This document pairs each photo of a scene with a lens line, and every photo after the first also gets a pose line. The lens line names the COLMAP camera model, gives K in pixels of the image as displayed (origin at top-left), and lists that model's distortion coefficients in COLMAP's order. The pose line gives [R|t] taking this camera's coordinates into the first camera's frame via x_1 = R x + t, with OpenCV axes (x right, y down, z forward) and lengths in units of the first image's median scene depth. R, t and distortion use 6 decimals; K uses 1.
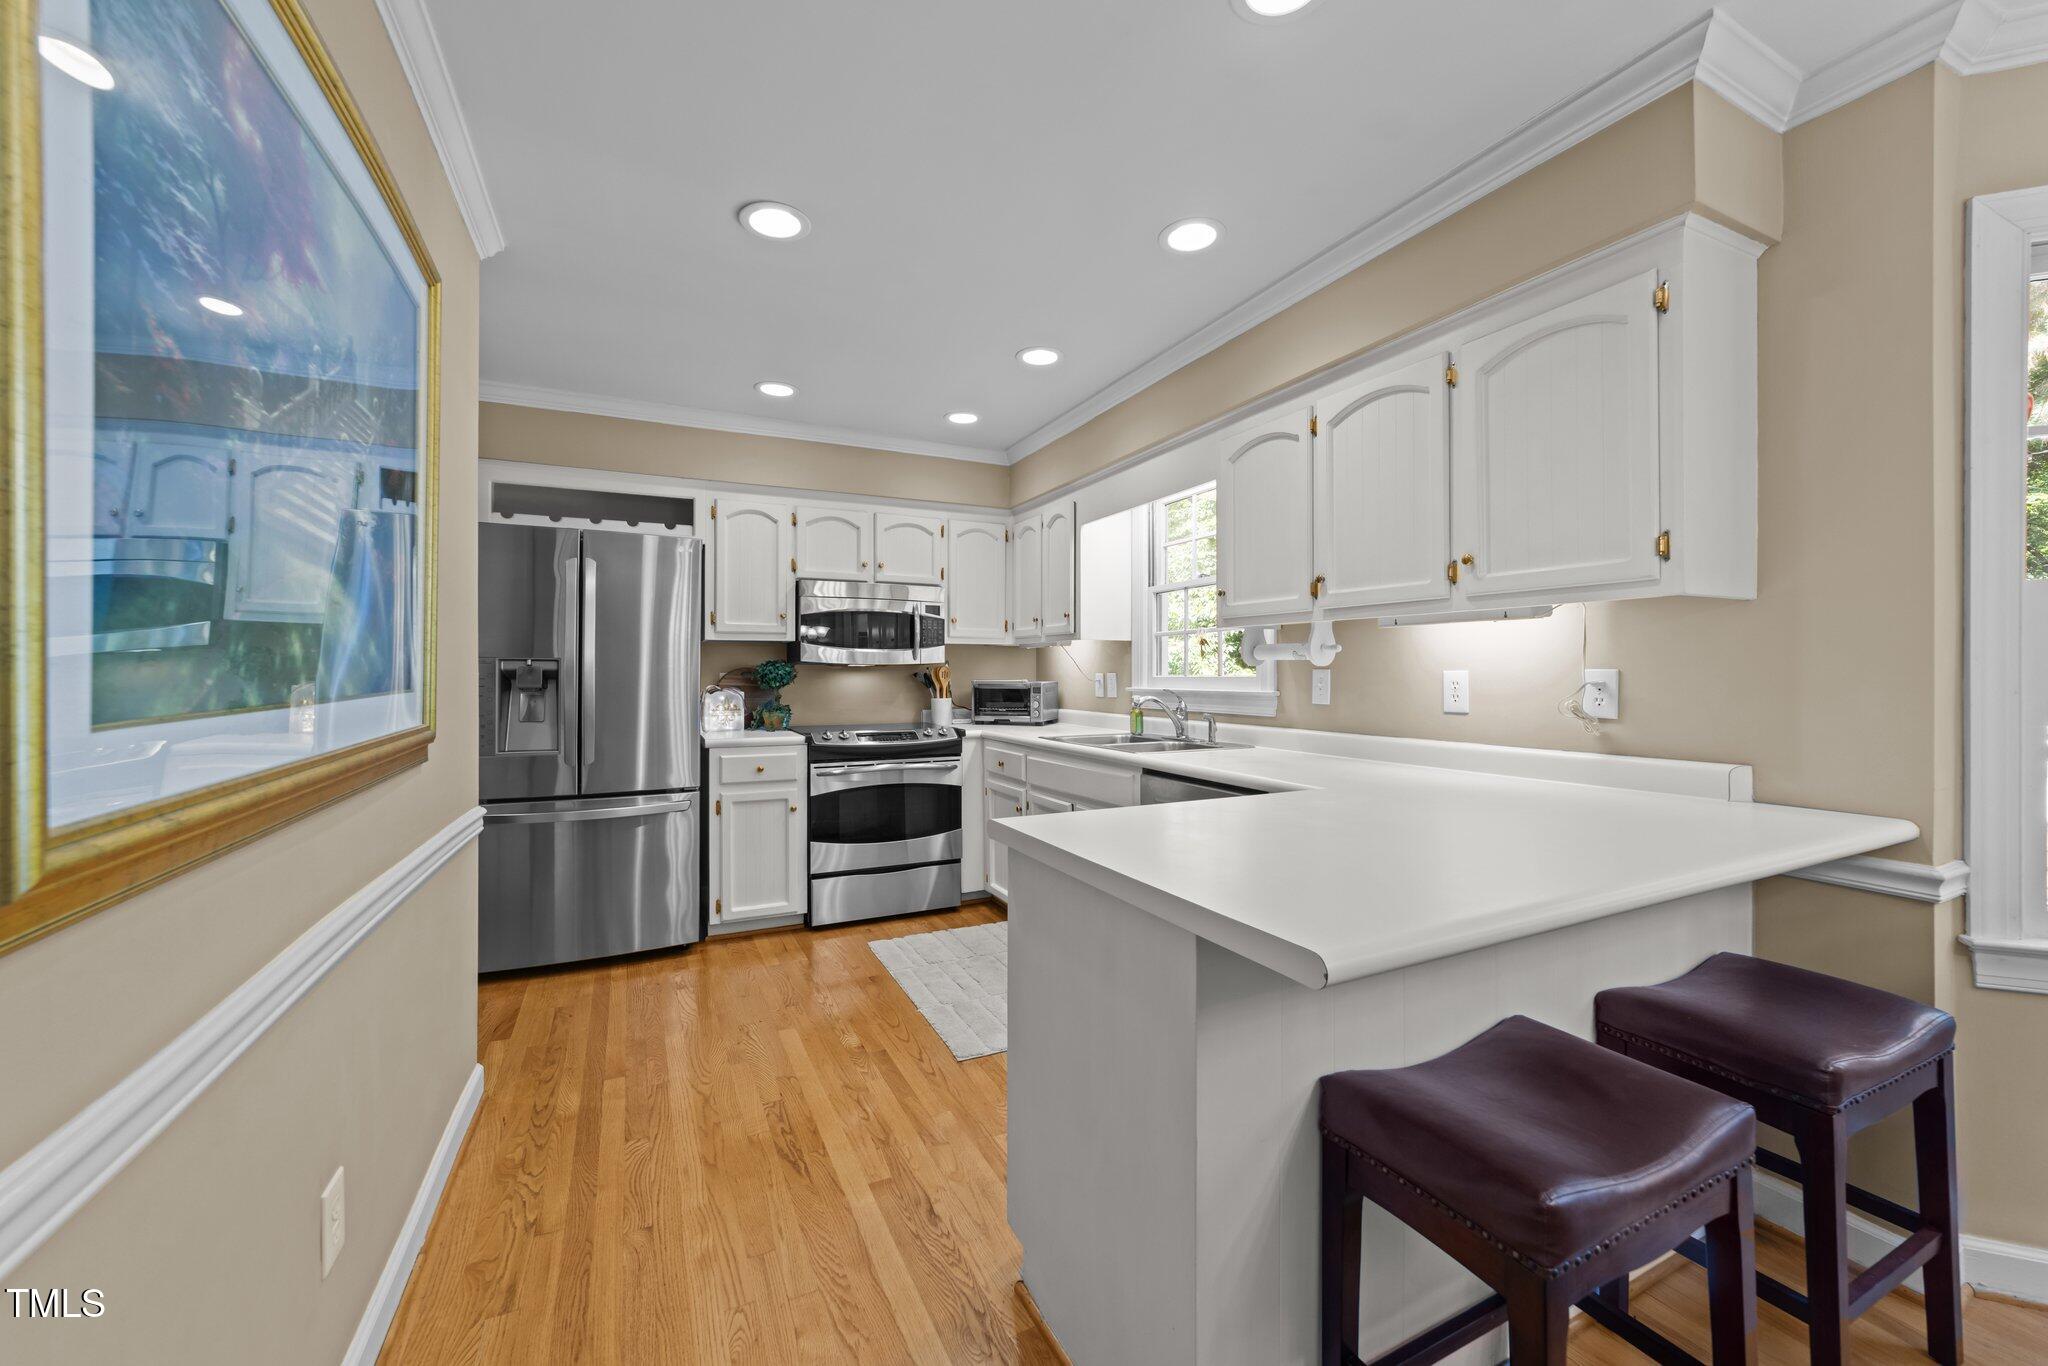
lens RADIAL K [[787.5, 0, 1019.0], [0, 787.5, 674.1], [0, 0, 1]] dist [-0.008712, 0.003012]
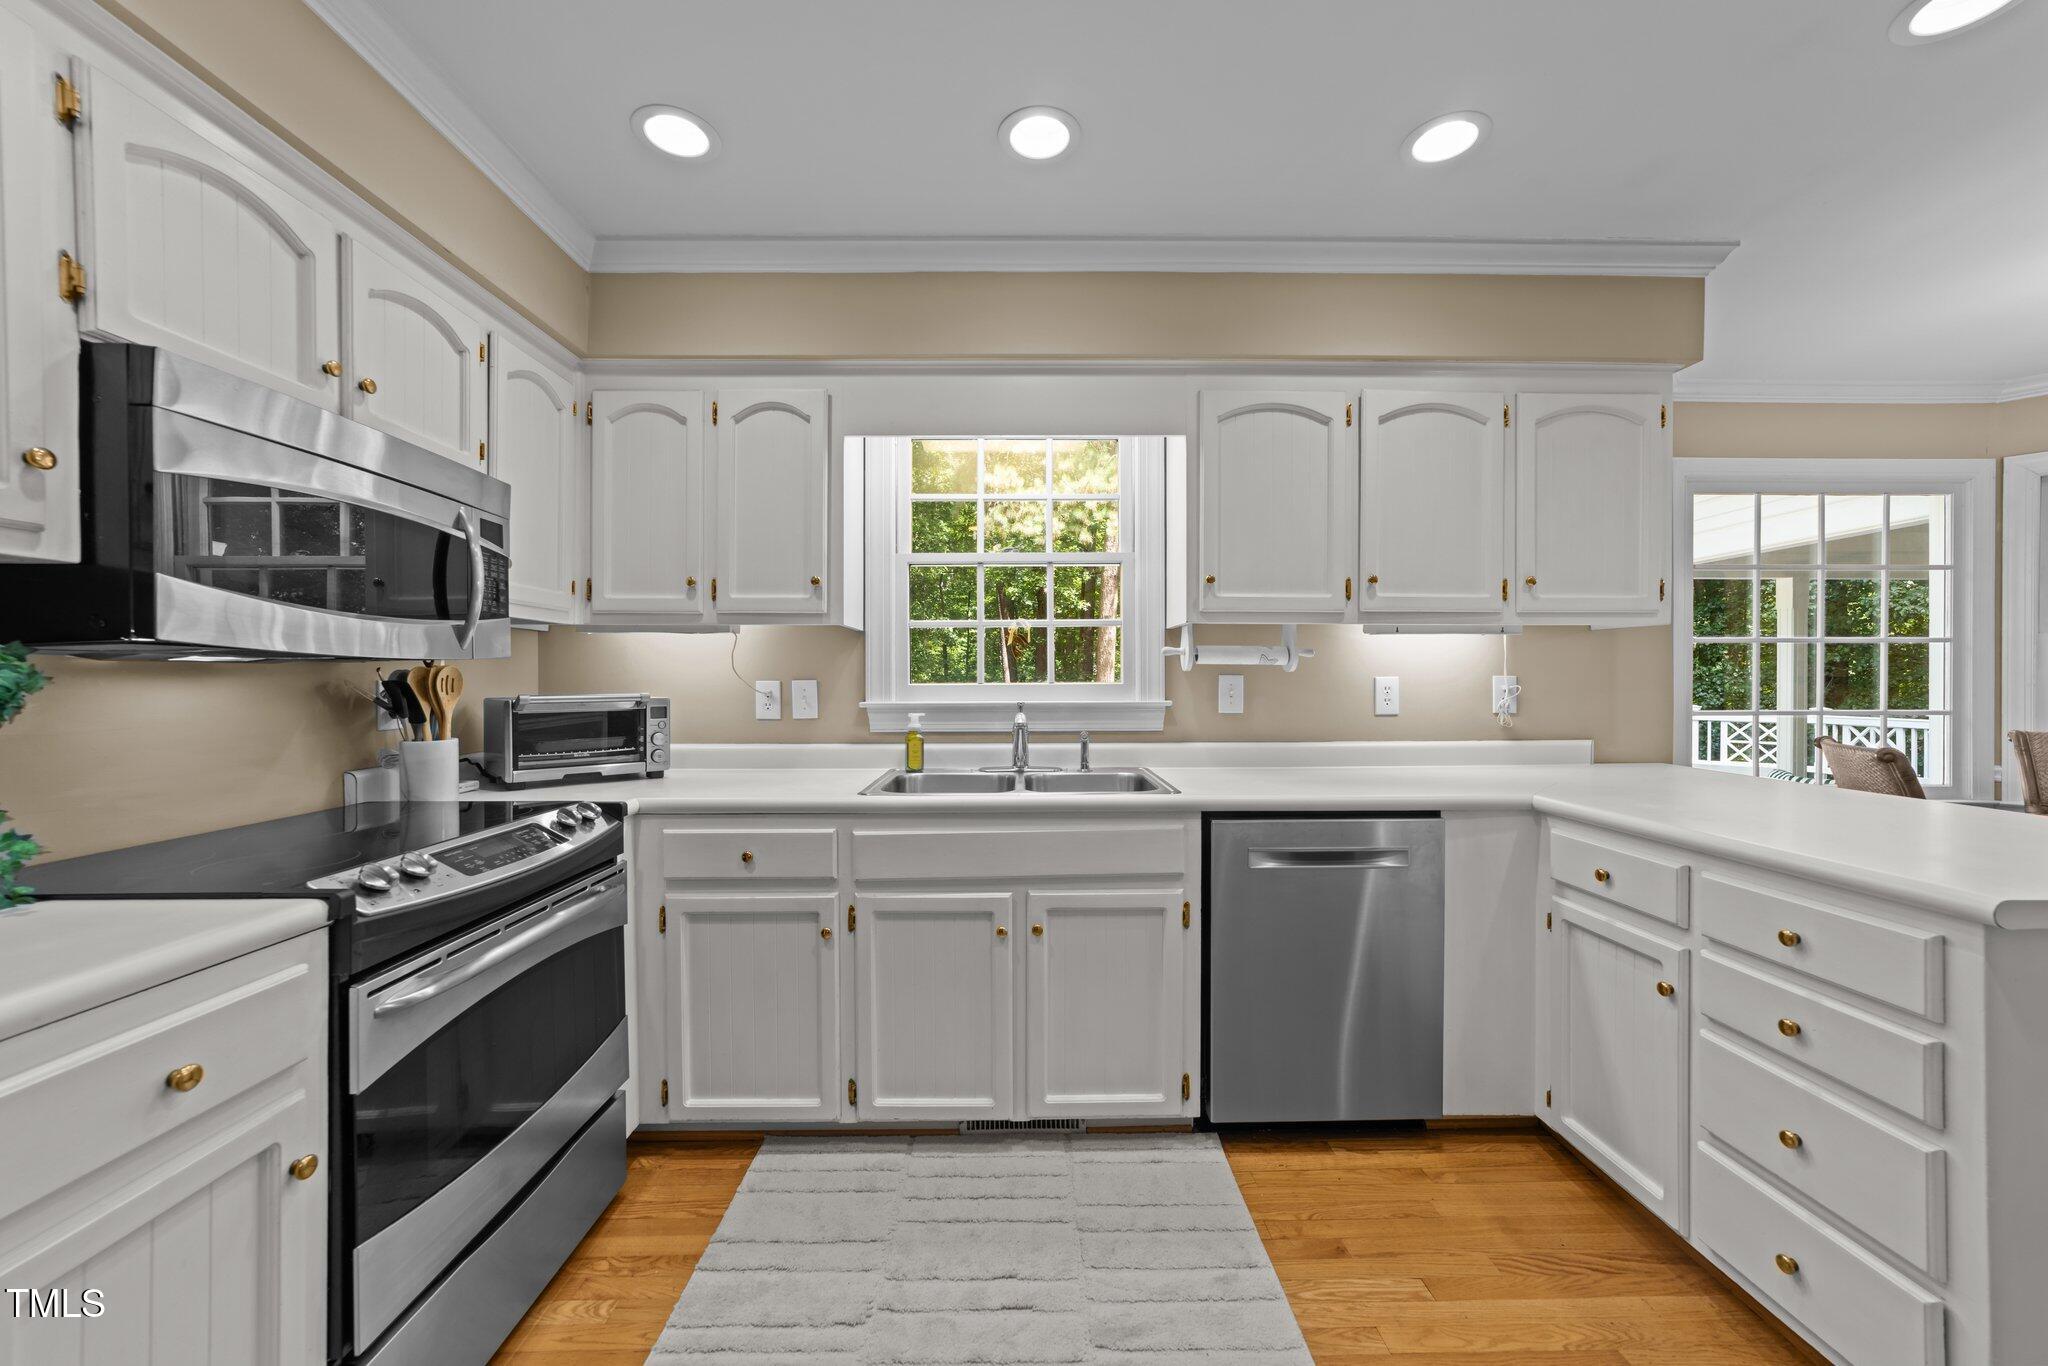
lens RADIAL K [[787.5, 0, 1019.7], [0, 787.5, 683.9], [0, 0, 1]] dist [-0.008712, 0.003012]
pose [[0.416021, -0.006892, 0.909329, -0.761631], [0.003379, 0.999976, 0.006033, -0.003239], [-0.909349, 0.000563, 0.416035, 1.153166]]
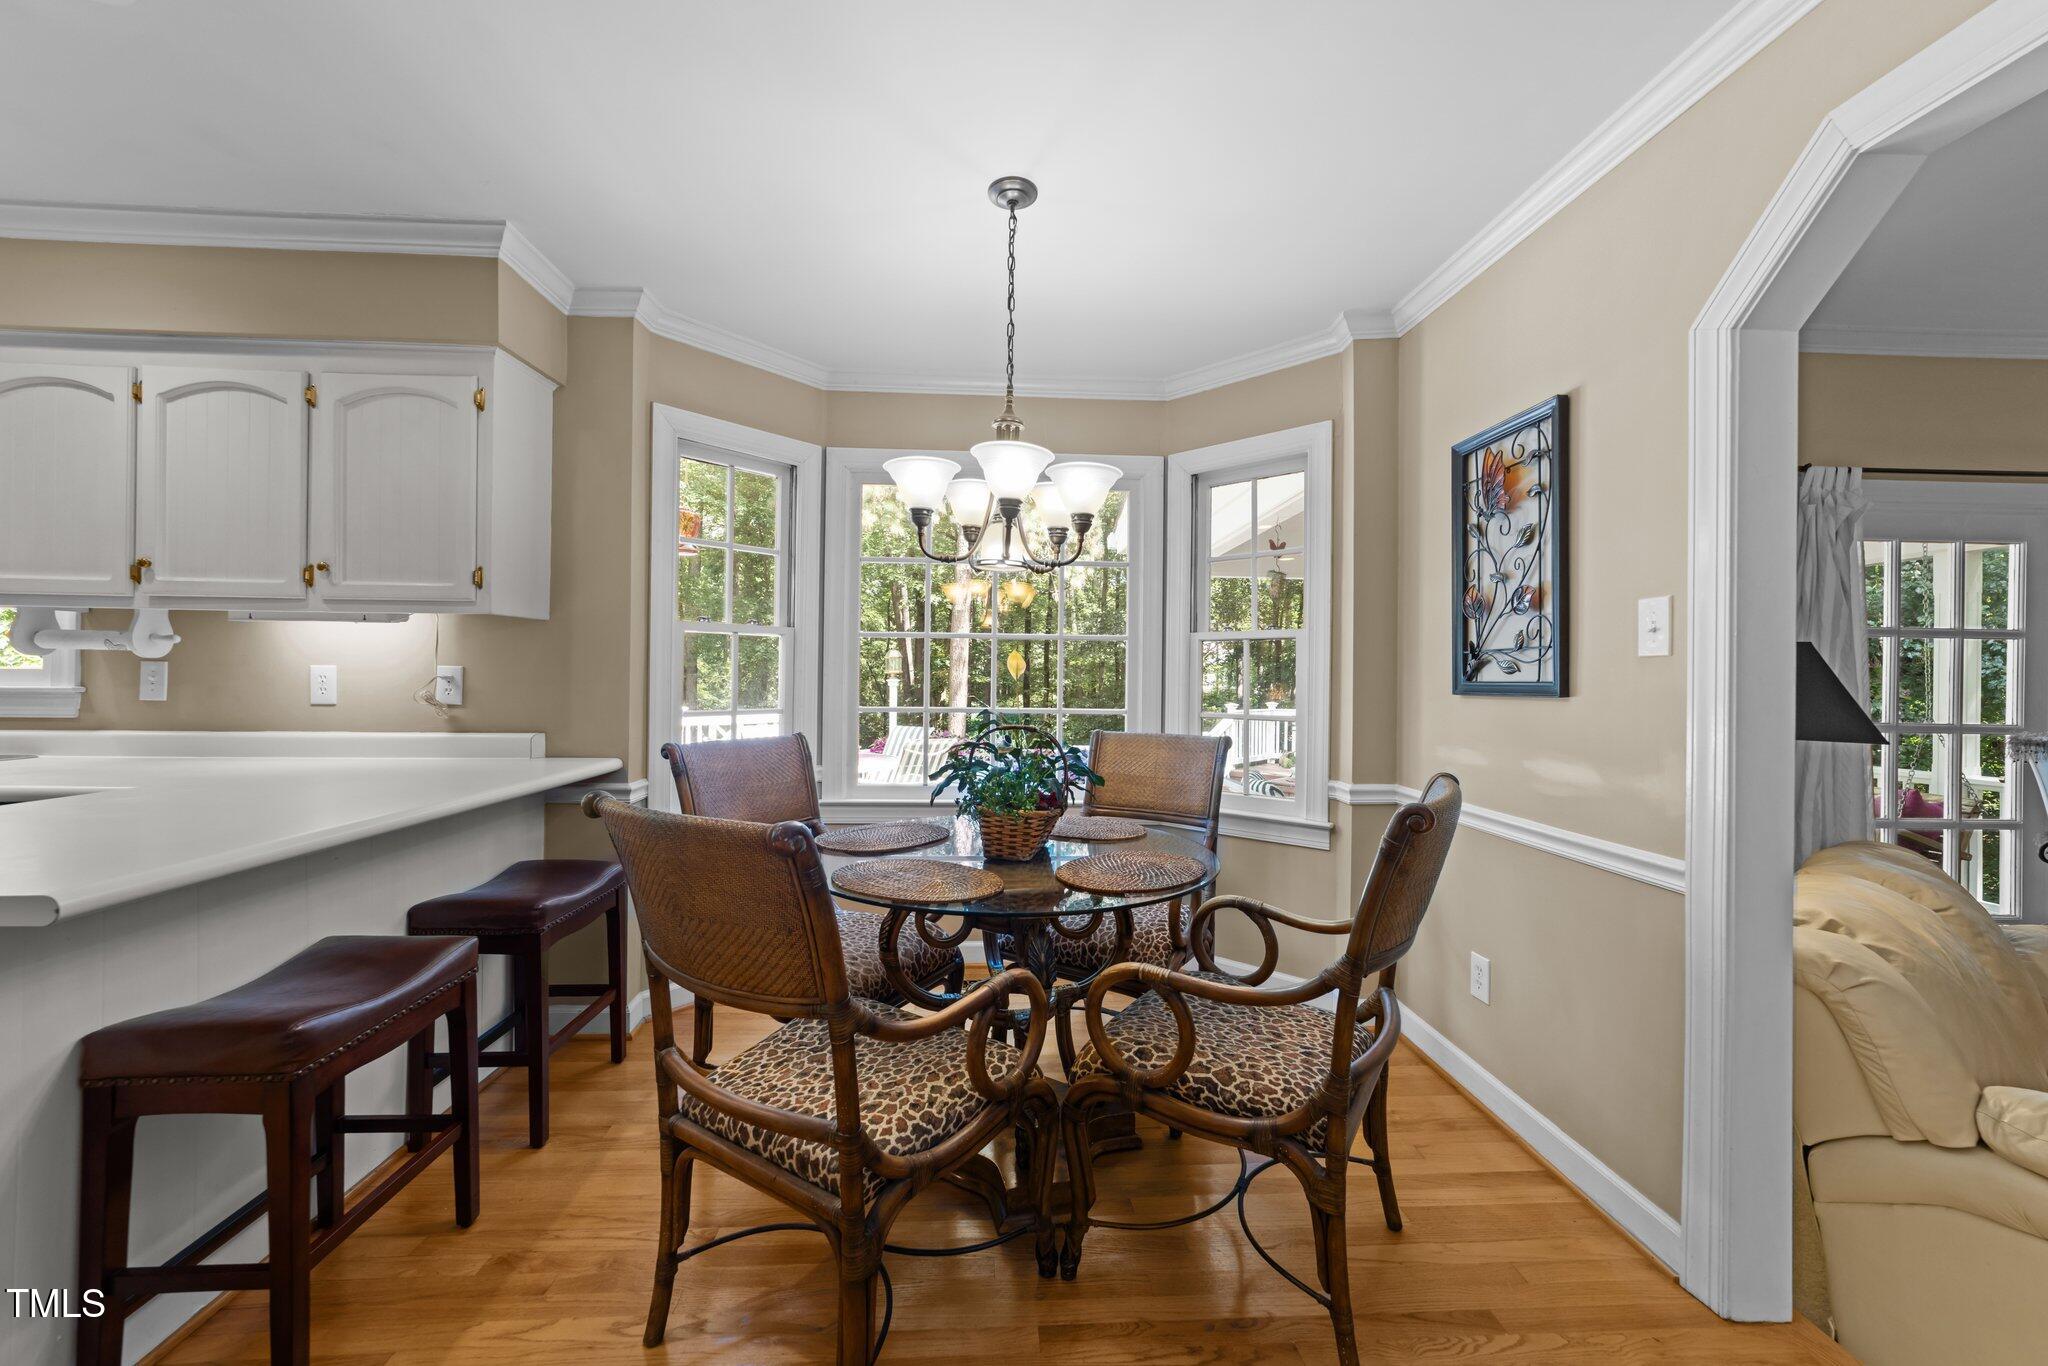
lens RADIAL K [[787.5, 0, 1033.0], [0, 787.5, 672.3], [0, 0, 1]] dist [-0.008712, 0.003012]
pose [[0.388434, 0.005889, 0.921458, -0.060431], [-0.009794, 0.999949, -0.002262, -0.002254], [-0.921425, -0.008146, 0.388472, -0.351830]]
